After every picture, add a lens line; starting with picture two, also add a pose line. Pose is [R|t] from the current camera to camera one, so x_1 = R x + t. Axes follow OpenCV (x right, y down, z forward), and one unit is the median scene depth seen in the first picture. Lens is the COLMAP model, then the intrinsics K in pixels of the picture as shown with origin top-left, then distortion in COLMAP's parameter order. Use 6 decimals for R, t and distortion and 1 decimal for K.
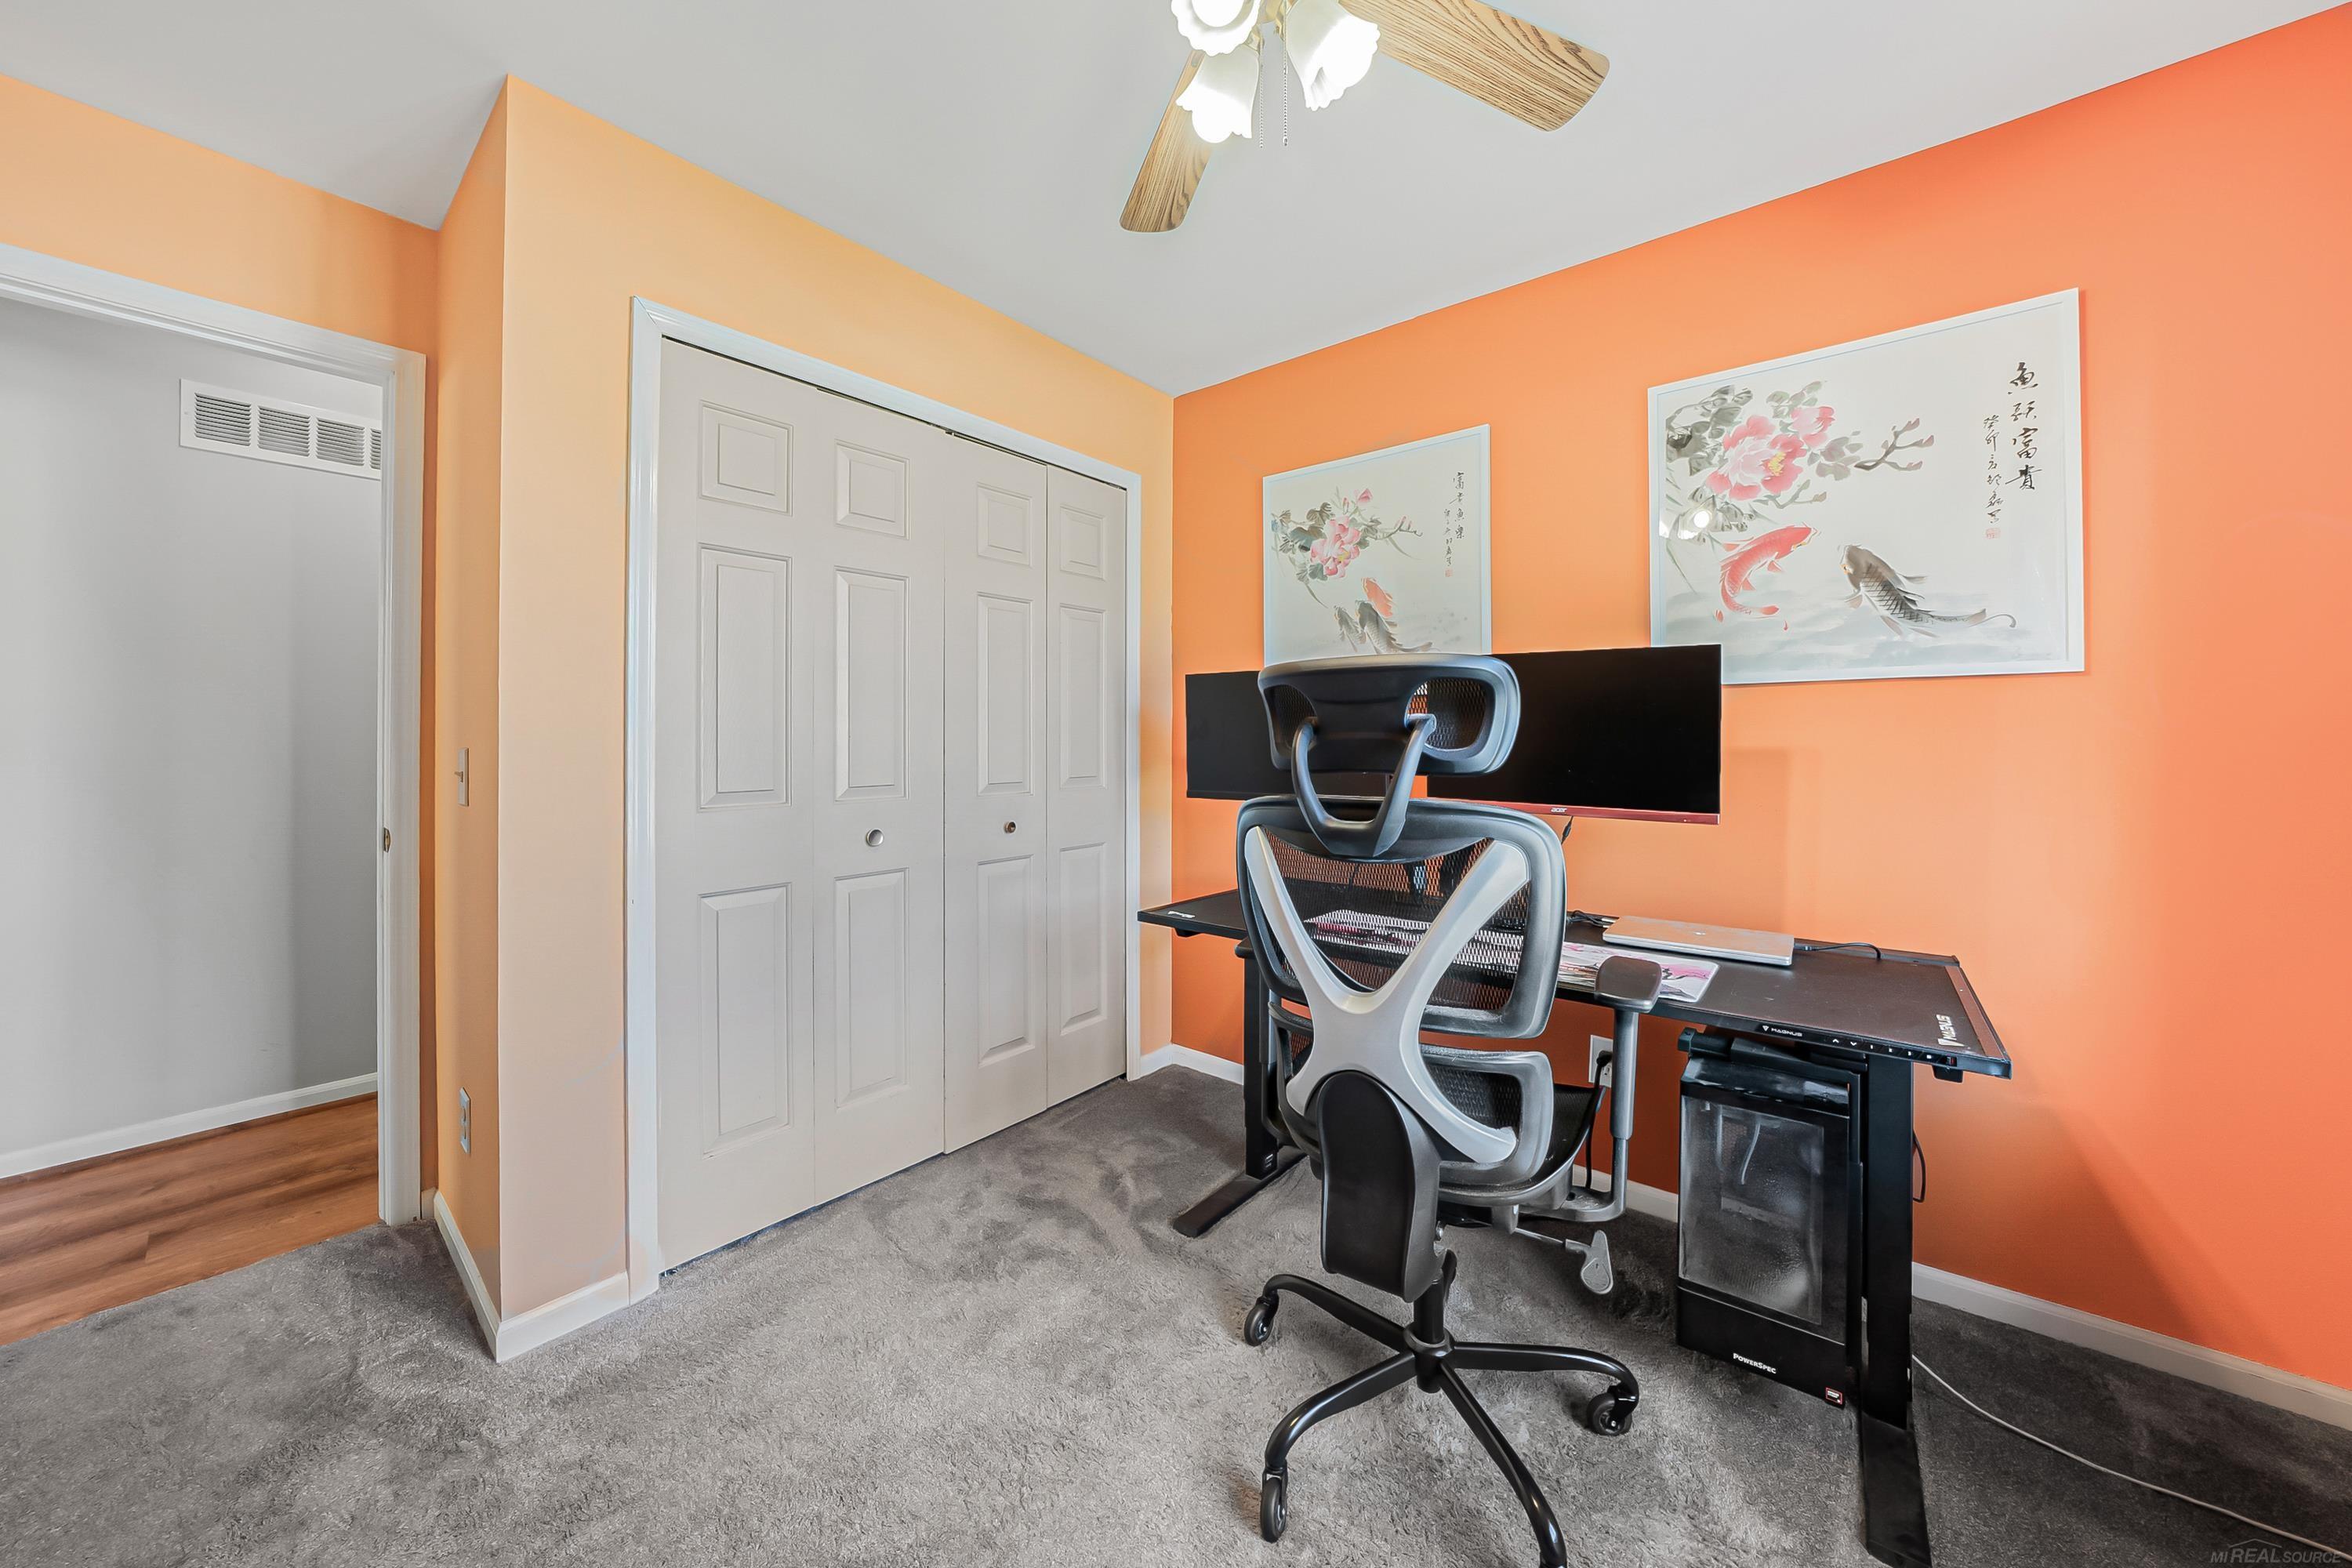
lens RADIAL K [[831.8, 0, 1184.3], [0, 831.8, 750.8], [0, 0, 1]] dist [-0.027512, 0.005512]
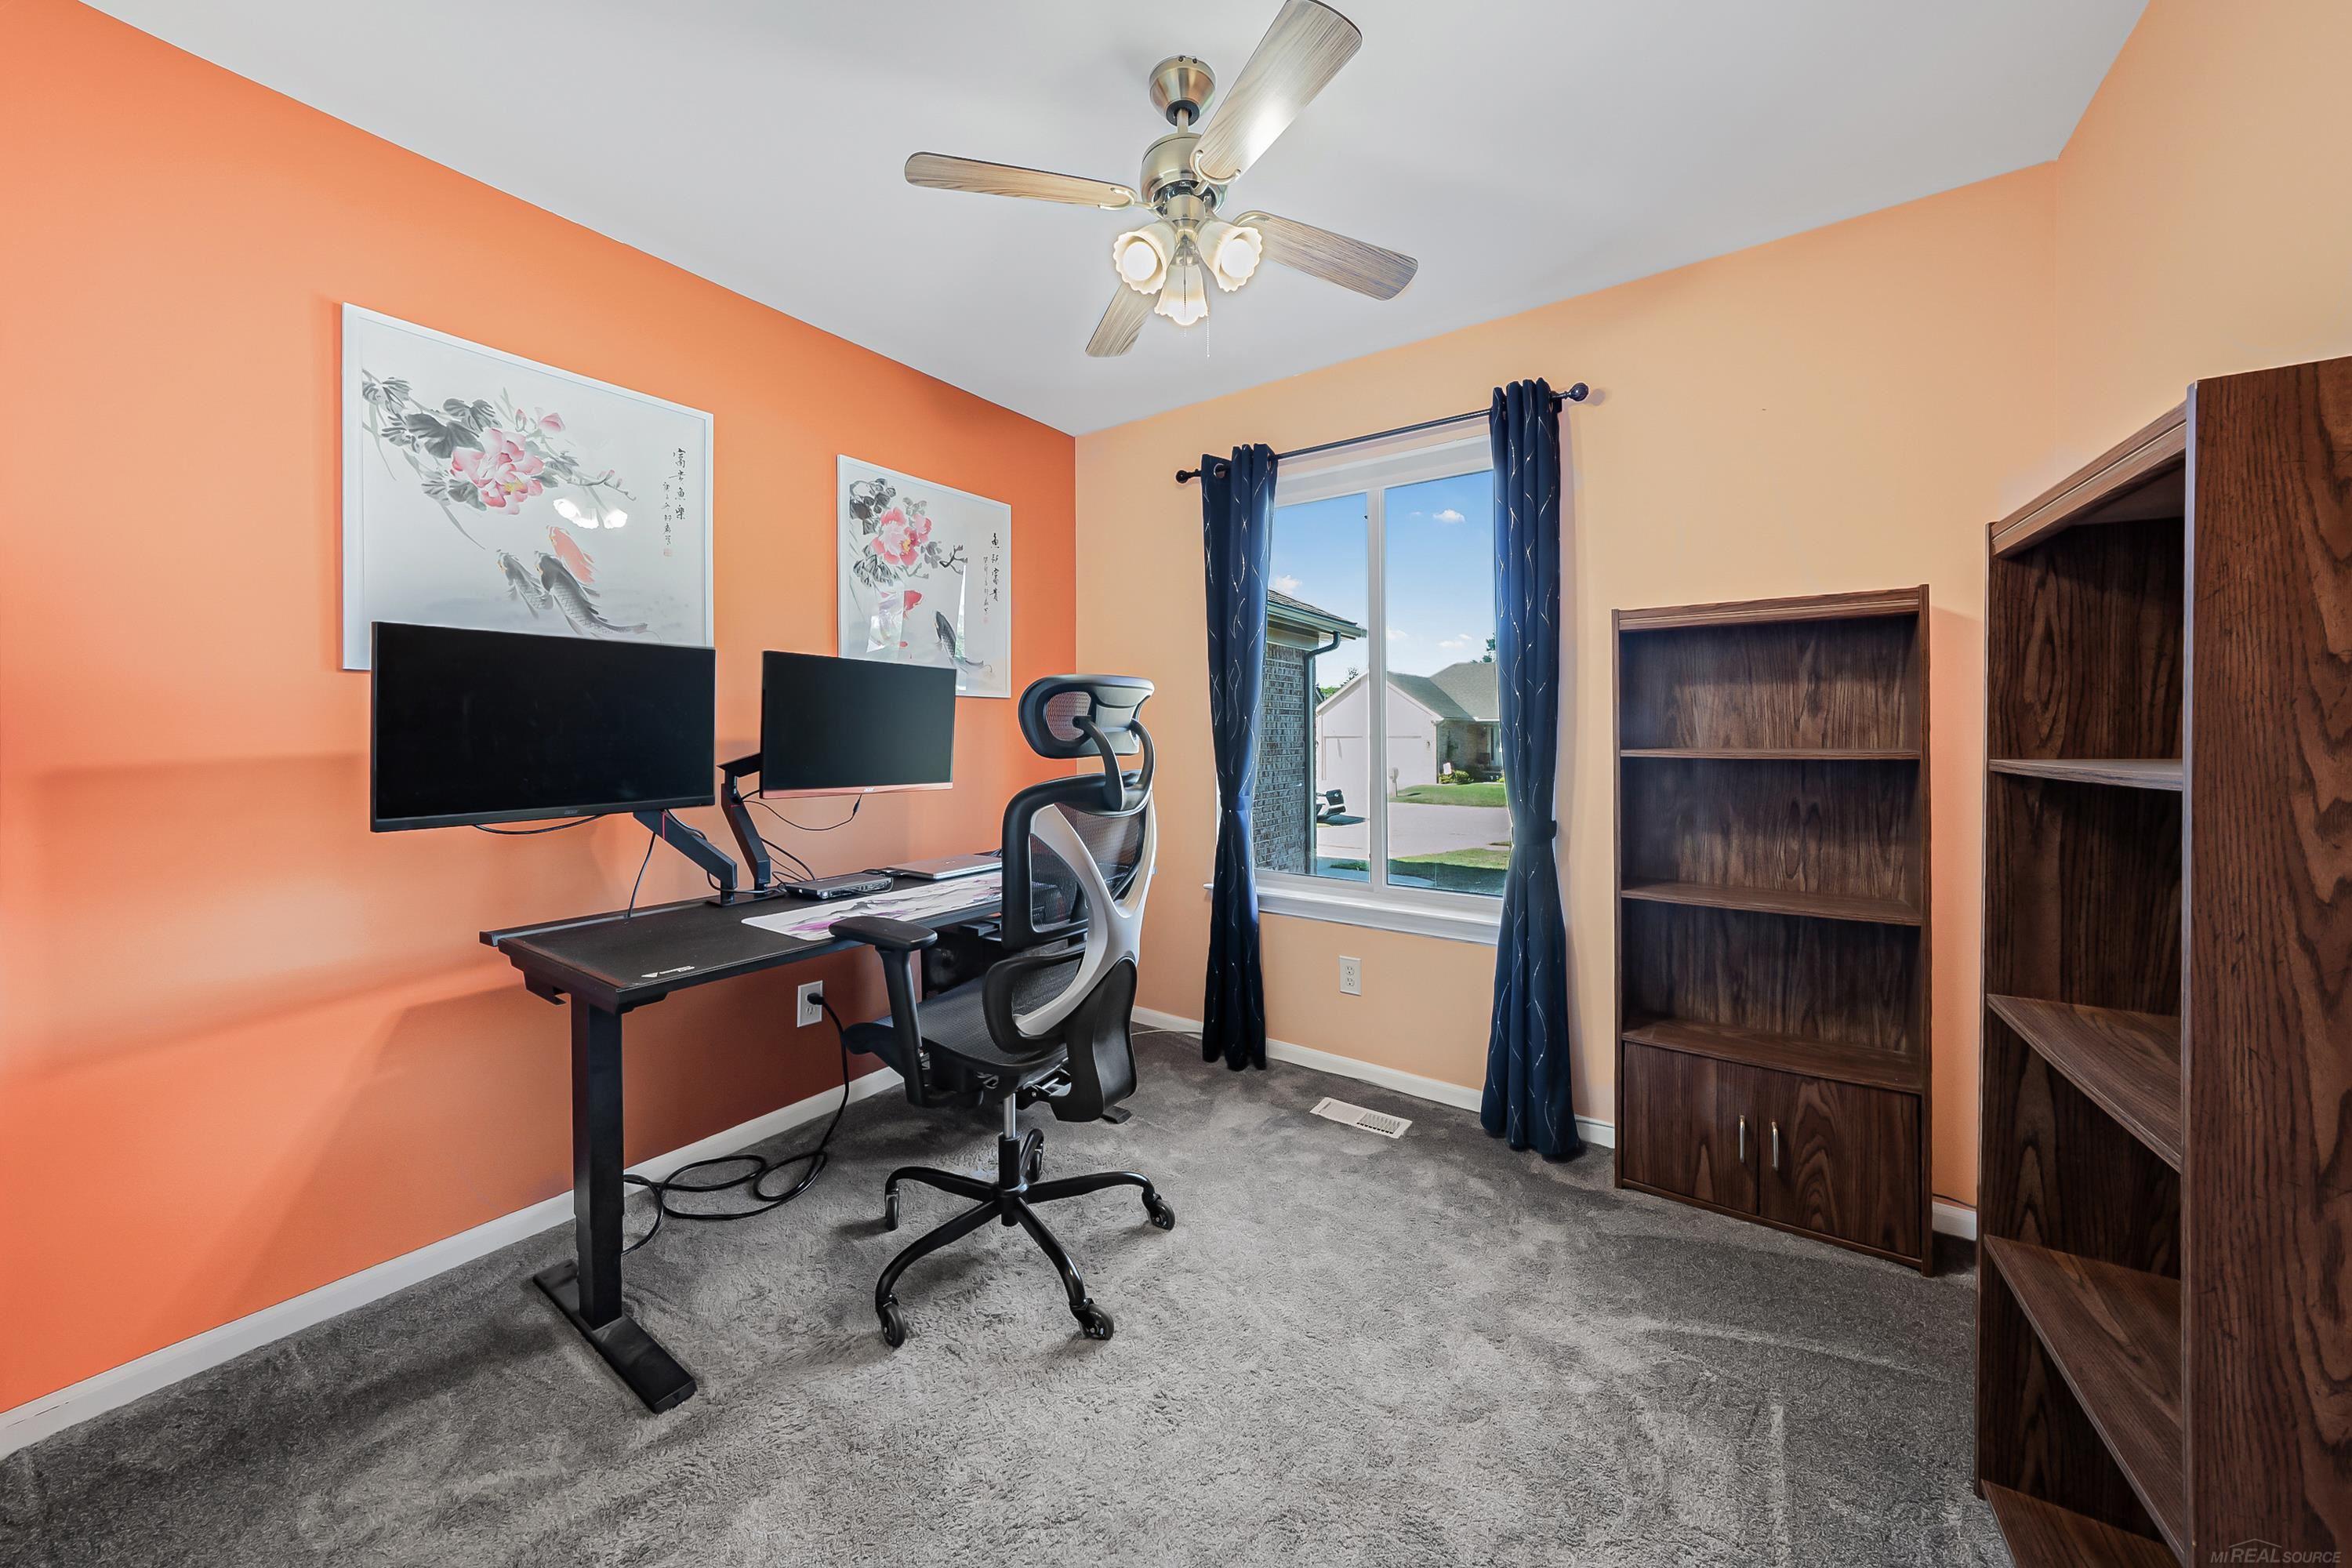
lens RADIAL K [[821.3, 0, 1144.0], [0, 821.3, 747.4], [0, 0, 1]] dist [-0.026987, 0.004801]
pose [[-0.067925, -0.023413, 0.997416, -0.693487], [0.011469, 0.999640, 0.024247, -0.014157], [-0.997624, 0.013086, -0.067633, 0.591015]]
